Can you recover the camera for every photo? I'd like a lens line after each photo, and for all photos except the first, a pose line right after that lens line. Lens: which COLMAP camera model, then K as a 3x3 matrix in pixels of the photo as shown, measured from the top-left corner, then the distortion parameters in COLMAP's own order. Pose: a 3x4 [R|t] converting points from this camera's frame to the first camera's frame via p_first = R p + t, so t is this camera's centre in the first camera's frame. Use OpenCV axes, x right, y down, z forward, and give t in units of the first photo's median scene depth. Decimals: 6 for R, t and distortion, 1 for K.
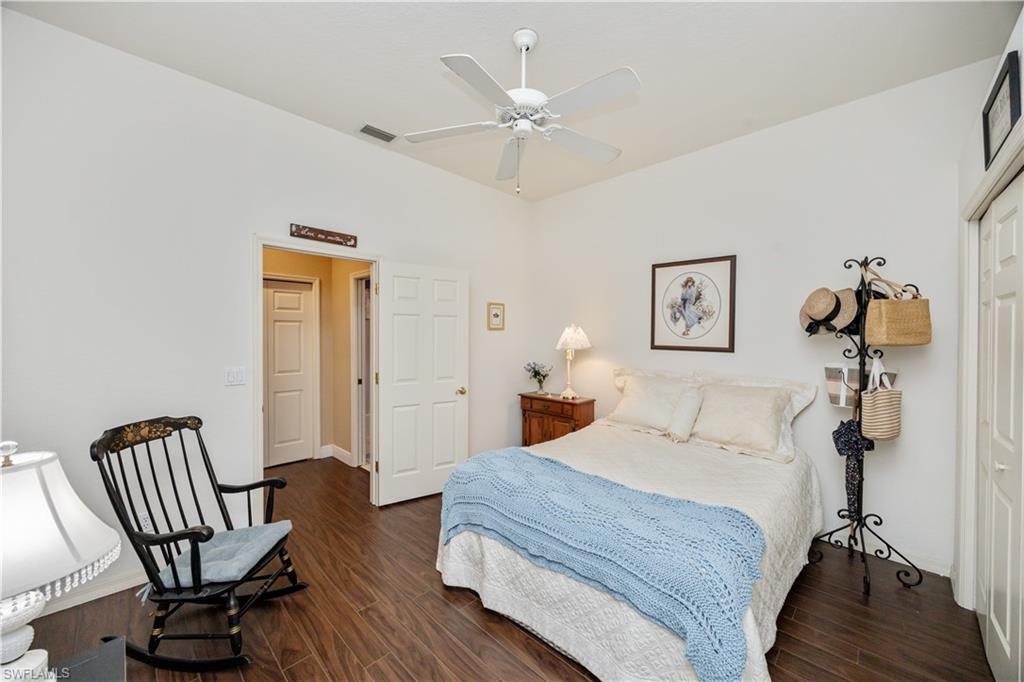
lens RADIAL K [[389.4, 0, 510.6], [0, 389.4, 338.0], [0, 0, 1]] dist [-0.003301, 0.000294]
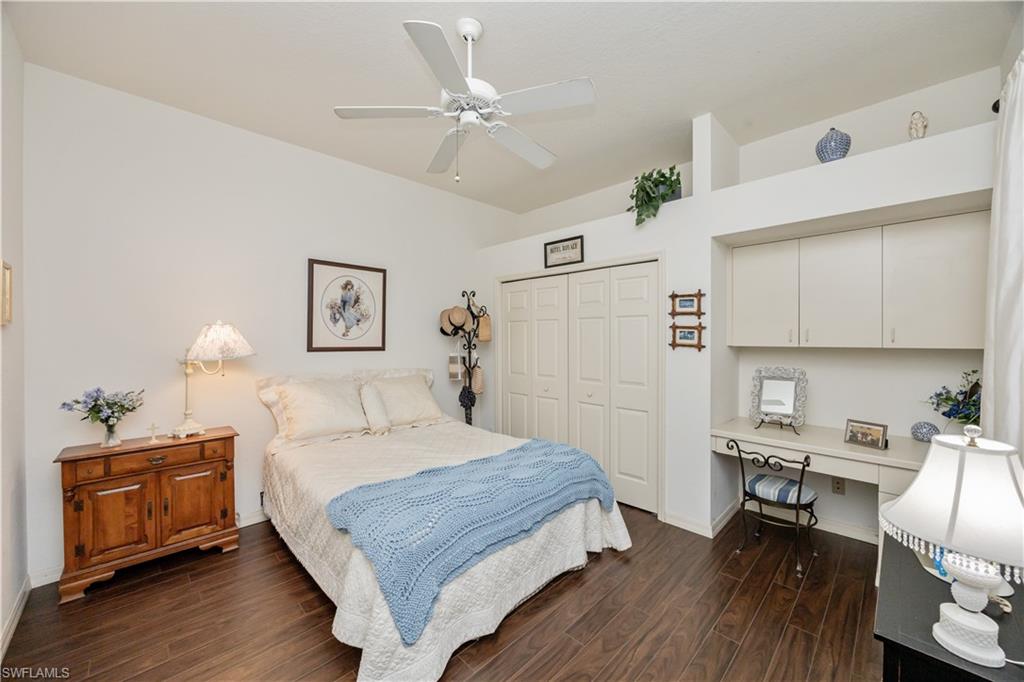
lens RADIAL K [[389.4, 0, 510.7], [0, 389.4, 339.4], [0, 0, 1]] dist [-0.003301, 0.000294]
pose [[0.009996, -0.008024, 0.999918, -0.583311], [0.009879, 0.999920, 0.007925, -0.002484], [-0.999901, 0.009799, 0.010075, 0.563449]]
